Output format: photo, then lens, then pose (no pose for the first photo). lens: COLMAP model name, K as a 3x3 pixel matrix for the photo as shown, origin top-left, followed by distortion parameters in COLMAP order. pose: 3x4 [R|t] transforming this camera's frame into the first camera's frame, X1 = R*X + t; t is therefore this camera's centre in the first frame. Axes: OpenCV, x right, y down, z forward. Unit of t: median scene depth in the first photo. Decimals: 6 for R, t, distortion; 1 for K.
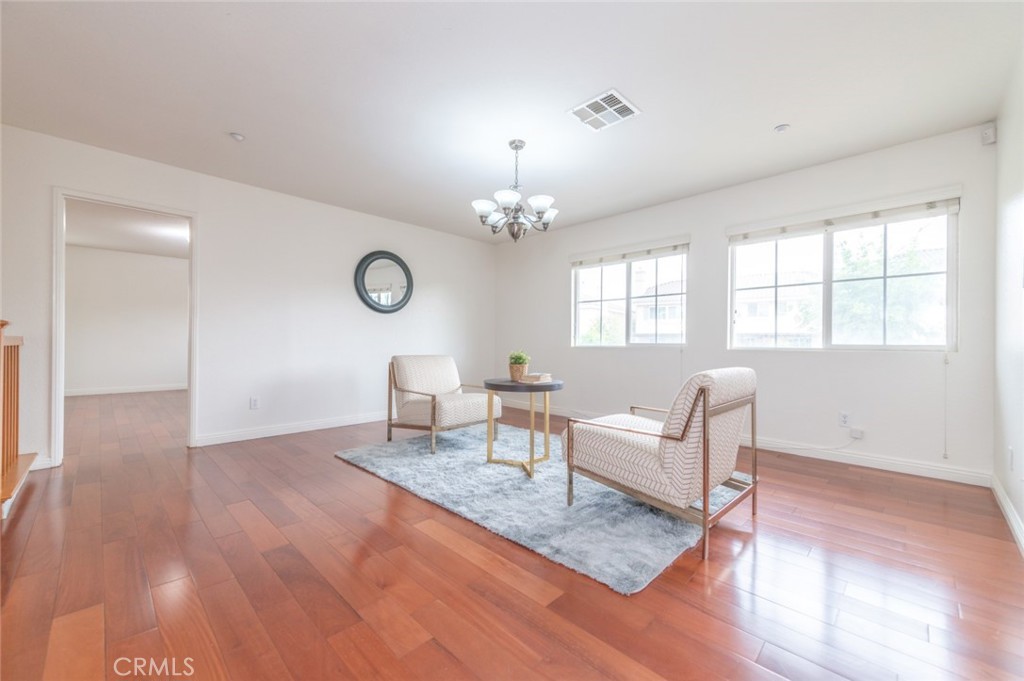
lens RADIAL K [[401.6, 0, 510.5], [0, 401.6, 348.1], [0, 0, 1]] dist [0.016202, -0.001245]
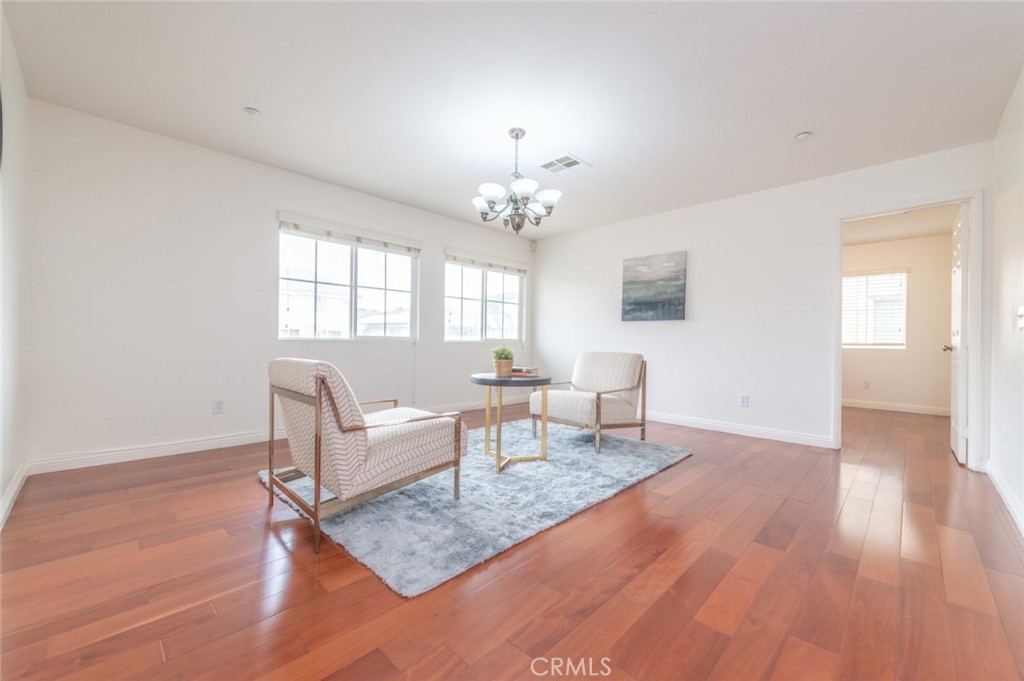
lens RADIAL K [[401.6, 0, 523.2], [0, 401.6, 342.3], [0, 0, 1]] dist [0.016202, -0.001245]
pose [[-0.025531, -0.010922, 0.999614, -0.867842], [-0.007954, 0.999911, 0.010722, -0.010603], [-0.999642, -0.007677, -0.025615, 0.902129]]
